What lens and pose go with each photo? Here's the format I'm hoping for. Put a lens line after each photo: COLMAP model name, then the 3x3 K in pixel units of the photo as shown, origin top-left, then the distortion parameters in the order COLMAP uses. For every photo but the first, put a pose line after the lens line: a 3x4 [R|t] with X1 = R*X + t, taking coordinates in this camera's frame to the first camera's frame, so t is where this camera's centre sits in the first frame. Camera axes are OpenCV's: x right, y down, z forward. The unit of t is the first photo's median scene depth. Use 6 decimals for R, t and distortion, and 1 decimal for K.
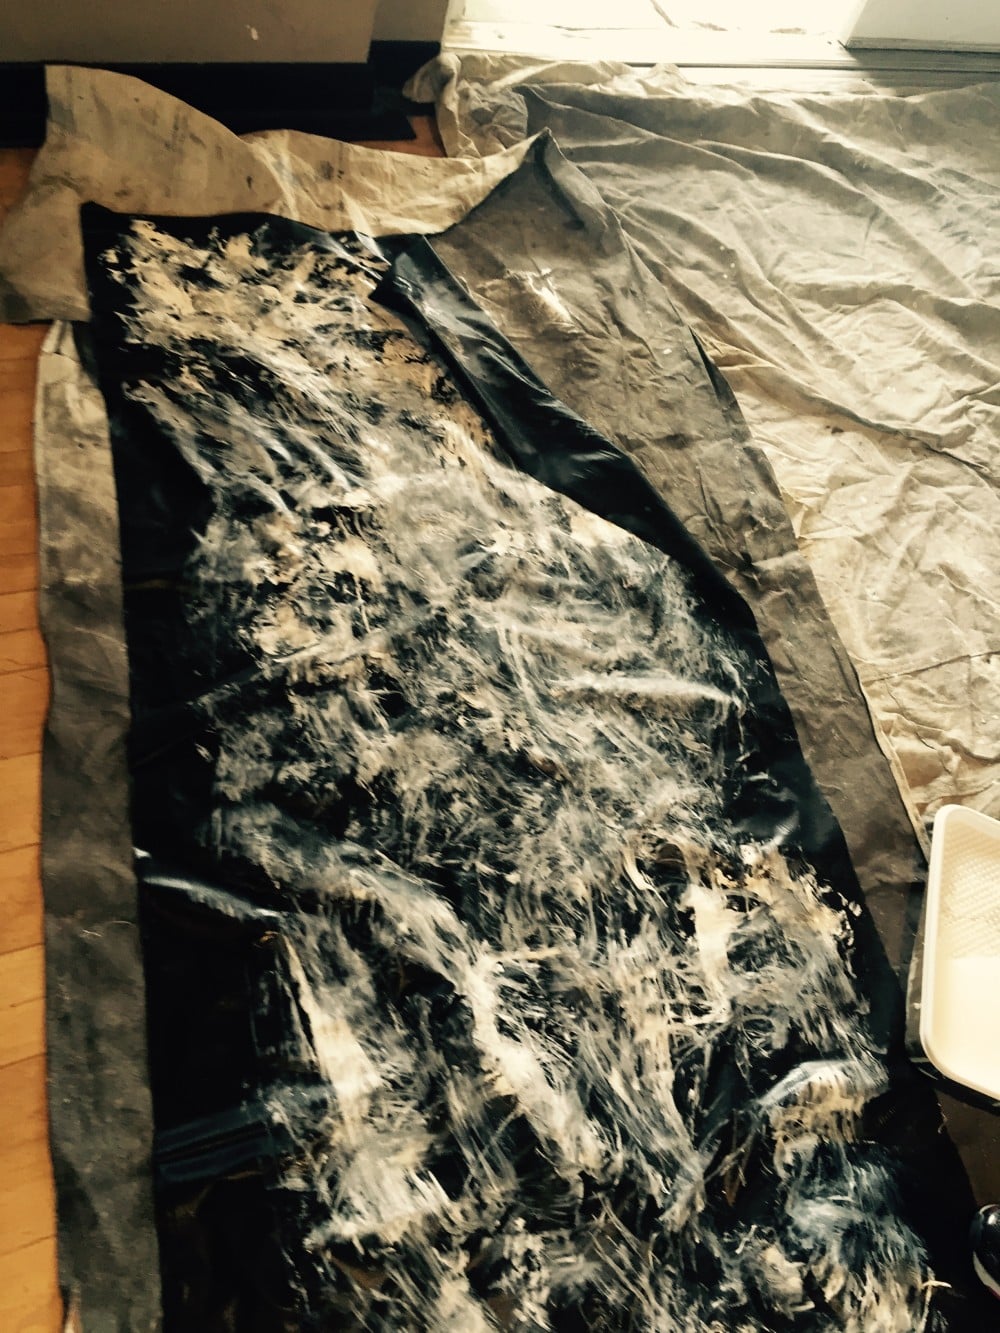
lens RADIAL K [[1134.2, 0, 500.0], [0, 1134.2, 666.5], [0, 0, 1]] dist [0.091220, -0.123902]
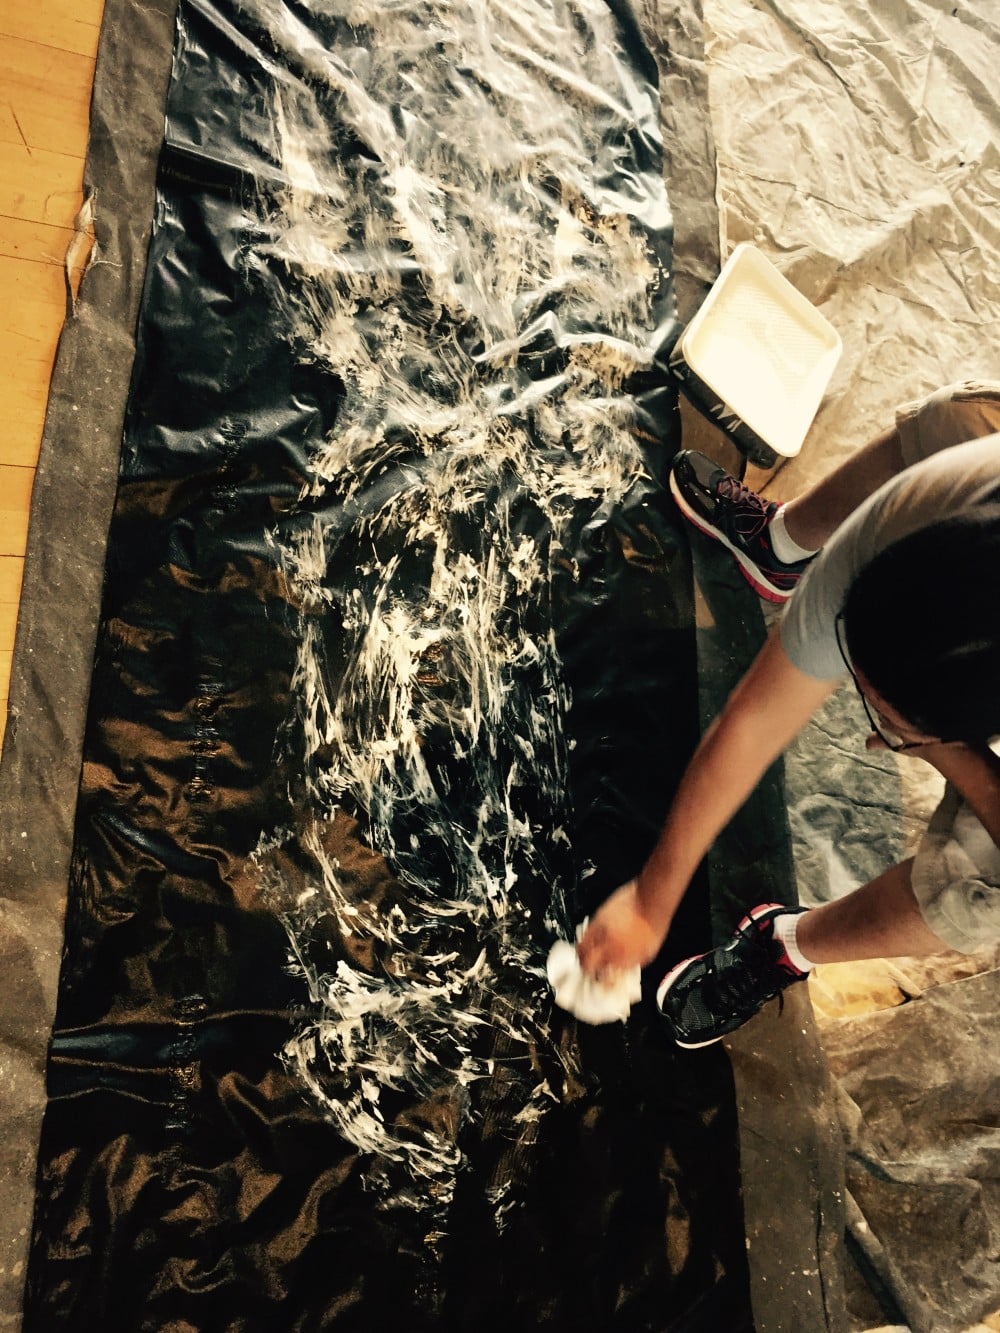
lens RADIAL K [[1134.2, 0, 500.0], [0, 1134.2, 666.5], [0, 0, 1]] dist [0.091220, -0.123902]
pose [[0.943607, 0.277488, 0.180574, 0.005583], [-0.298105, 0.949403, 0.098829, 0.684266], [-0.144013, -0.147086, 0.978584, -0.455599]]
